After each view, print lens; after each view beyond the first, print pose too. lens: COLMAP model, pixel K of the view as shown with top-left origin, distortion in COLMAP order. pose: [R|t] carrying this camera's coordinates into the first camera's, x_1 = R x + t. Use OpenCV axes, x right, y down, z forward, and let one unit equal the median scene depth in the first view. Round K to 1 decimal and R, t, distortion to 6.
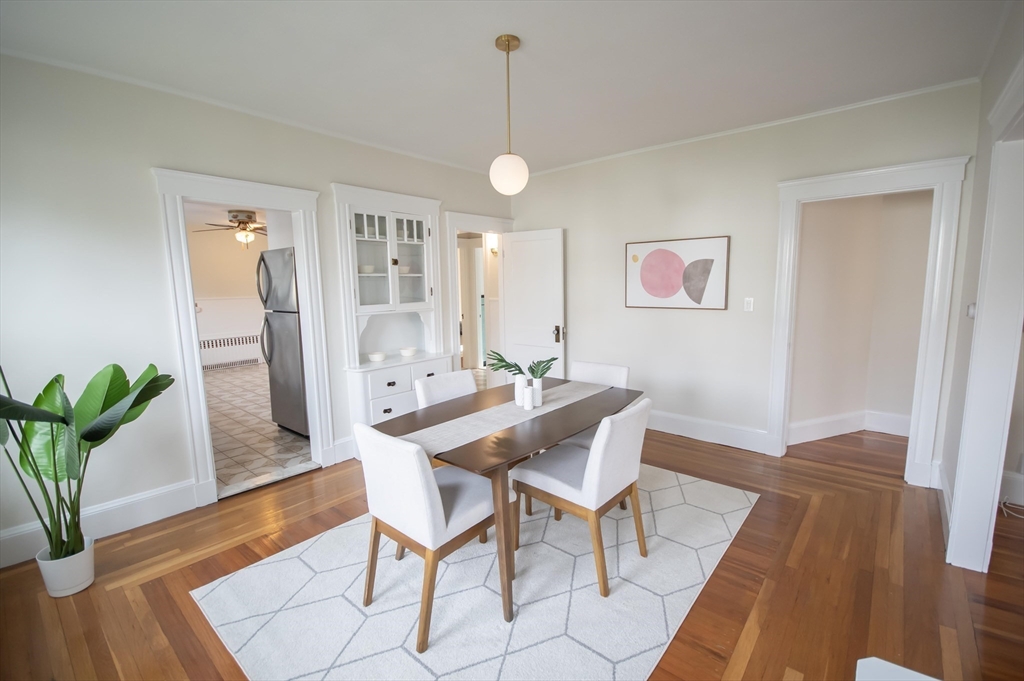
lens RADIAL K [[449.6, 0, 514.2], [0, 449.6, 341.3], [0, 0, 1]] dist [-0.002729, -0.000196]
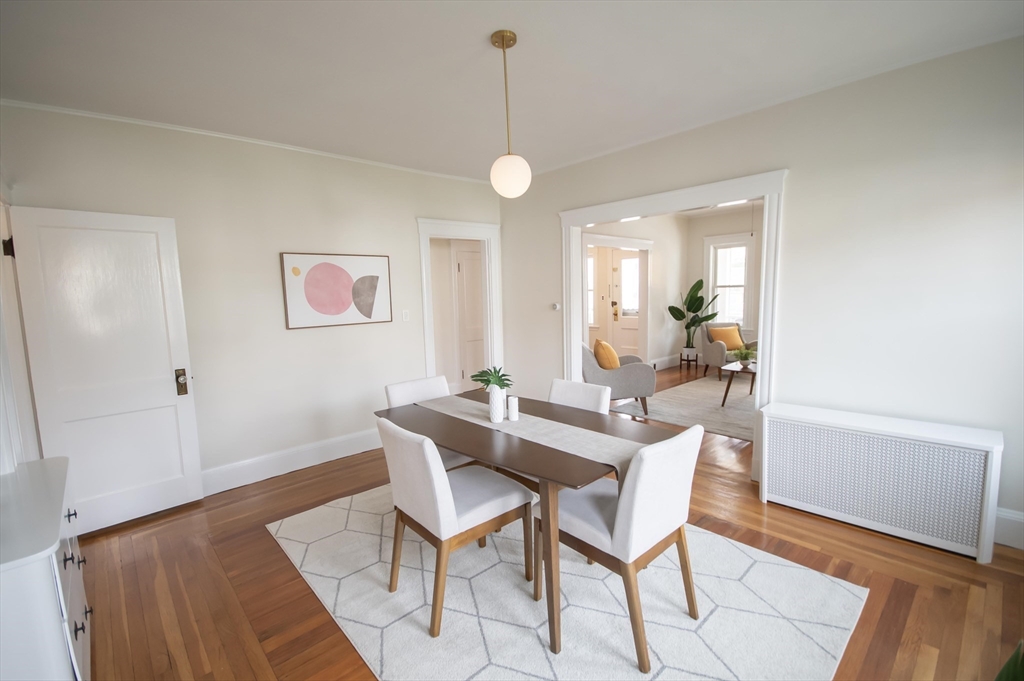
lens RADIAL K [[449.6, 0, 514.2], [0, 449.6, 341.3], [0, 0, 1]] dist [-0.002729, -0.000196]
pose [[0.123891, -0.097699, 0.987475, -0.578443], [0.158829, 0.984263, 0.077454, -0.058005], [-0.979502, 0.147244, 0.137459, 0.536279]]
